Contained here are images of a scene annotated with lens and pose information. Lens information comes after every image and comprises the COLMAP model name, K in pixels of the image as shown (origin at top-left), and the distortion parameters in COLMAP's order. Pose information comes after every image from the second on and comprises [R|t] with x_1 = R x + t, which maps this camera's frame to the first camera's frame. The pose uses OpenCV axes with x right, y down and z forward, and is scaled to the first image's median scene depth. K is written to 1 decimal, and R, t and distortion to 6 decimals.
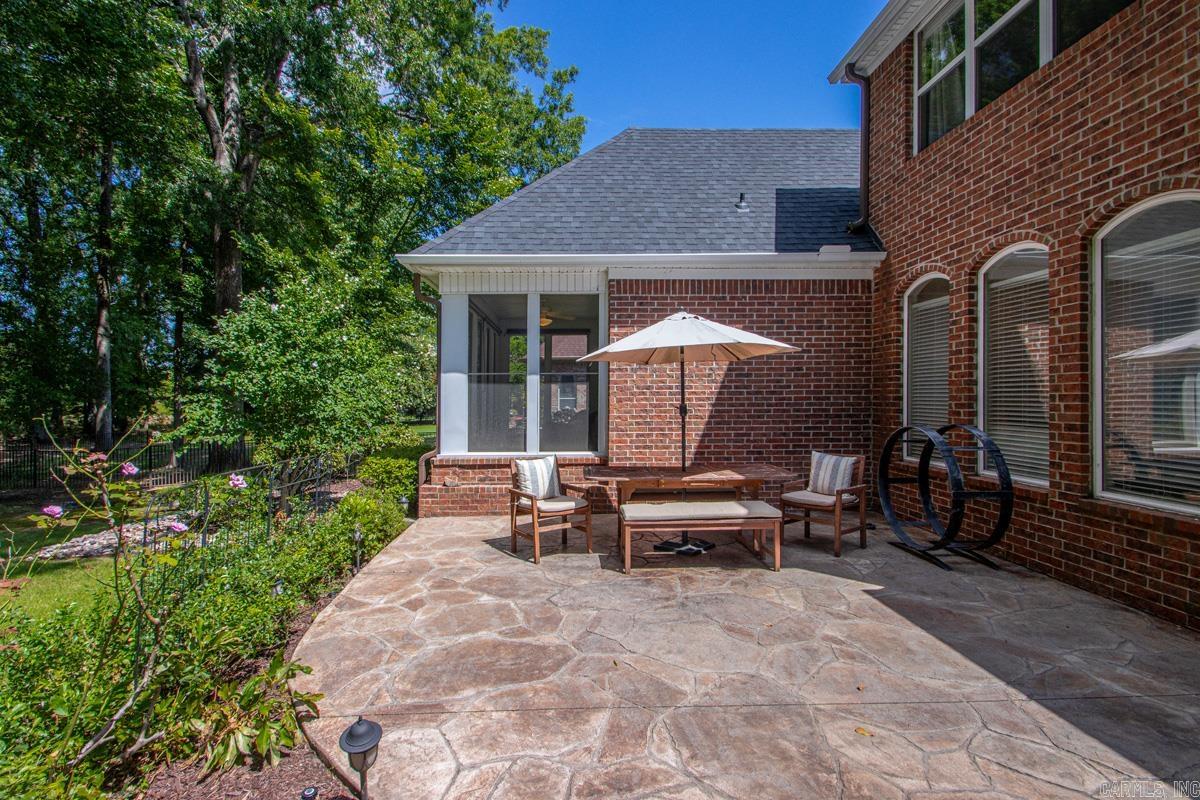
lens RADIAL K [[563.6, 0, 586.4], [0, 563.6, 389.2], [0, 0, 1]] dist [0.023413, -0.017043]
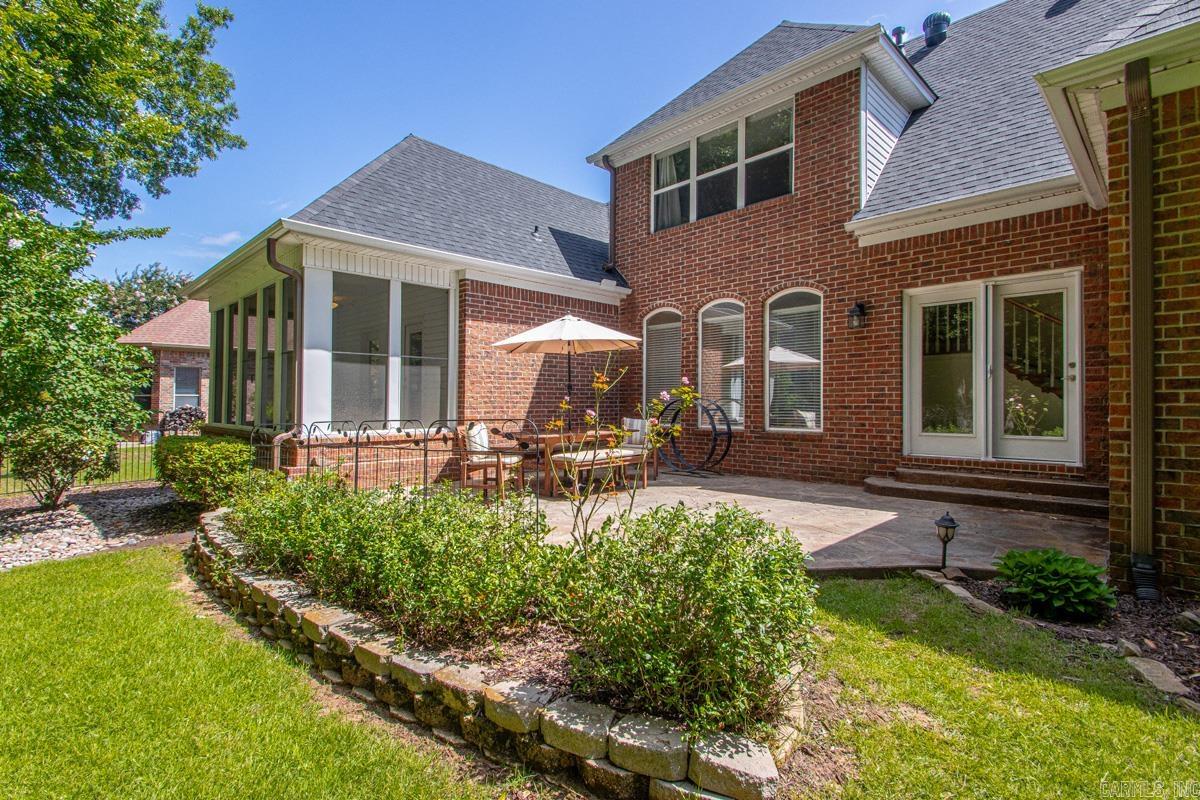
lens RADIAL K [[563.6, 0, 586.4], [0, 563.6, 389.2], [0, 0, 1]] dist [0.023413, -0.017043]
pose [[0.732898, 0.019366, 0.680063, -0.572666], [-0.011555, 0.999805, -0.016019, 0.049924], [-0.680241, 0.003882, 0.732978, -0.022827]]
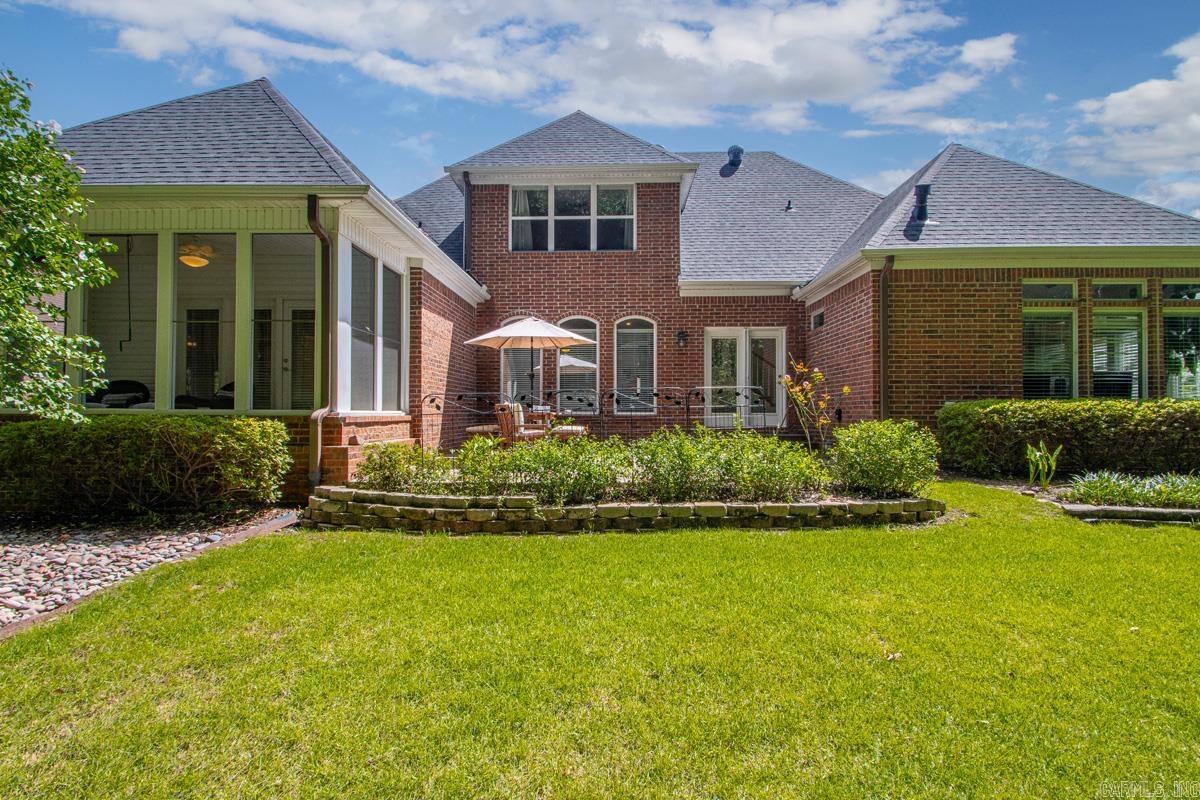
lens RADIAL K [[556.1, 0, 600.0], [0, 556.1, 400.0], [0, 0, 1]] dist [-0.000416, -0.000740]
pose [[0.055194, 0.027698, 0.998091, -1.133575], [-0.018238, 0.999476, -0.026727, 0.116126], [-0.998309, -0.016728, 0.055670, 0.554951]]
